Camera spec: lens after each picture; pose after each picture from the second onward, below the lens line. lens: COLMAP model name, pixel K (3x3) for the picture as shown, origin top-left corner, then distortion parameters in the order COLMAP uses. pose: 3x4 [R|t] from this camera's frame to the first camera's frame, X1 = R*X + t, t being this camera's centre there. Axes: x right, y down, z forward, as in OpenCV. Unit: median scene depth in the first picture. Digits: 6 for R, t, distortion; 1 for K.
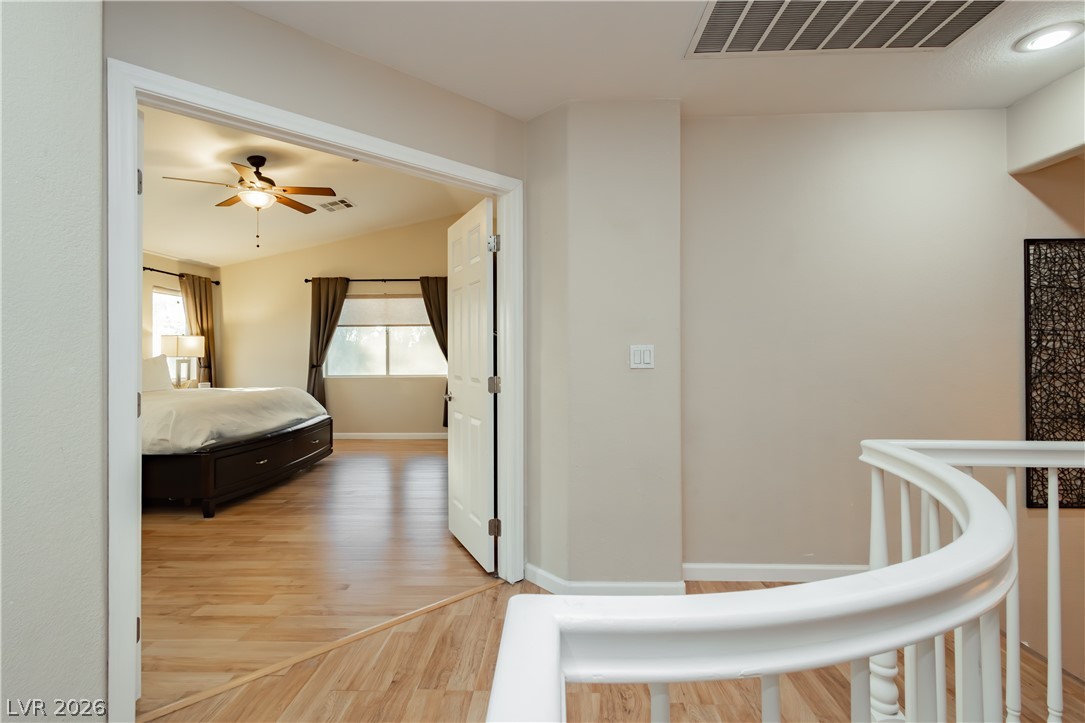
lens RADIAL K [[498.8, 0, 545.7], [0, 498.8, 354.7], [0, 0, 1]] dist [0.001833, 0.000200]
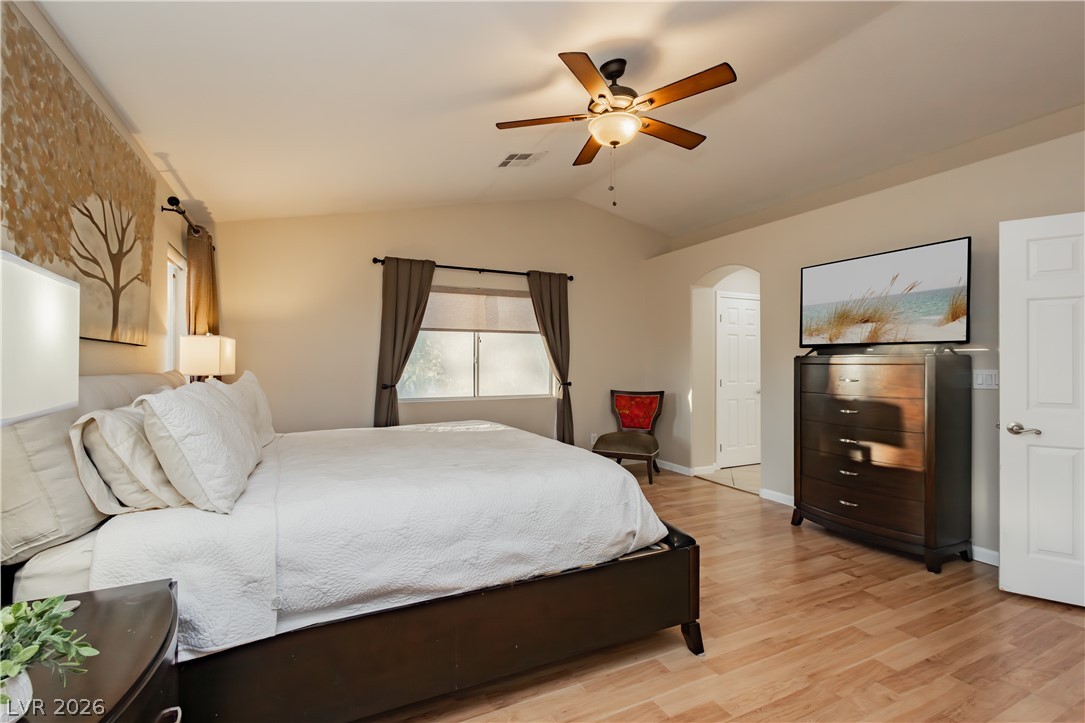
lens RADIAL K [[491.4, 0, 552.3], [0, 491.4, 359.7], [0, 0, 1]] dist [0.003366, 0.000352]
pose [[0.882029, 0.007854, 0.471129, -0.588606], [-0.002892, 0.999932, -0.011255, -0.006733], [-0.471185, 0.008564, 0.881993, 0.302989]]
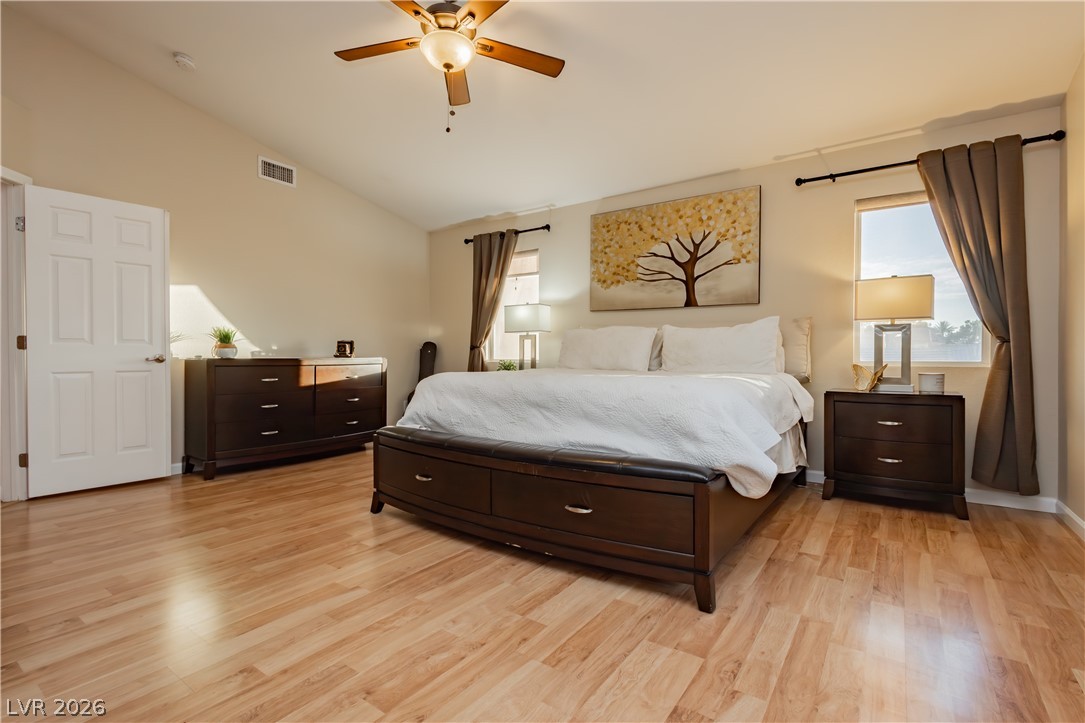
lens RADIAL K [[500.7, 0, 554.2], [0, 500.7, 369.0], [0, 0, 1]] dist [0.002054, 0.000404]
pose [[-0.548873, 0.031235, -0.835322, -0.083282], [-0.000095, 0.999299, 0.037429, 0.032462], [0.835906, 0.020623, -0.548486, 0.904564]]
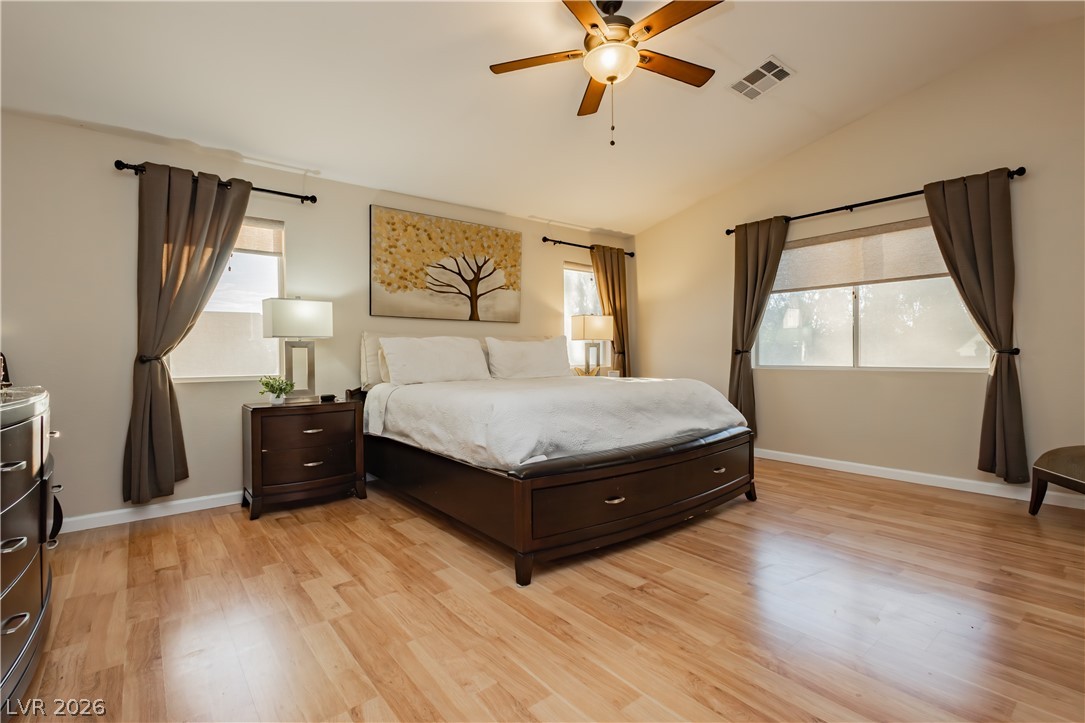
lens RADIAL K [[508.2, 0, 548.5], [0, 508.2, 356.1], [0, 0, 1]] dist [0.020480, -0.000039]
pose [[0.656282, 0.002537, -0.754512, -0.098882], [0.004525, 0.999963, 0.007297, 0.022847], [0.754502, -0.008203, 0.656246, 0.330556]]
